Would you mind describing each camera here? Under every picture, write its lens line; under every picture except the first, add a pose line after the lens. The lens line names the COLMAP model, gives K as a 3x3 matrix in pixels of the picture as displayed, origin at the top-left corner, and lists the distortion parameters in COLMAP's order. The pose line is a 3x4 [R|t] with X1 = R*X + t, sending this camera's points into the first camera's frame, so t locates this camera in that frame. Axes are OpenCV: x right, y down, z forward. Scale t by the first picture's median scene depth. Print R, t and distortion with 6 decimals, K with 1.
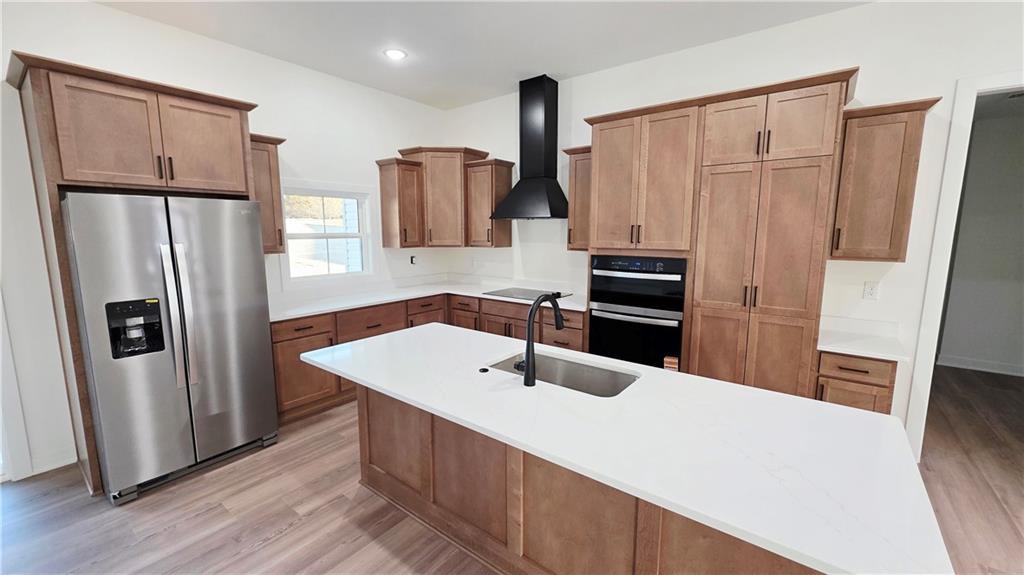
lens RADIAL K [[404.6, 0, 510.8], [0, 404.6, 285.4], [0, 0, 1]] dist [0.000055, -0.000019]
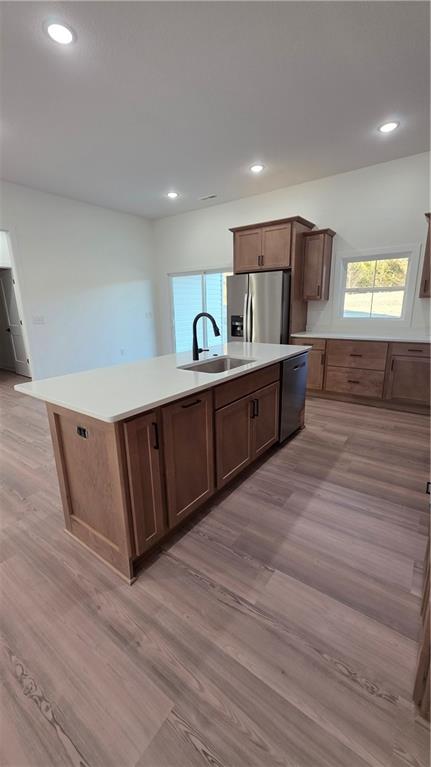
lens RADIAL K [[309.9, 0, 215.5], [0, 309.9, 383.5], [0, 0, 1]] dist [0.000653, 0.000030]
pose [[0.023735, 0.244879, -0.969263, 0.847097], [-0.117021, 0.963552, 0.240570, -0.005282], [0.992846, 0.107714, 0.051526, 0.582244]]
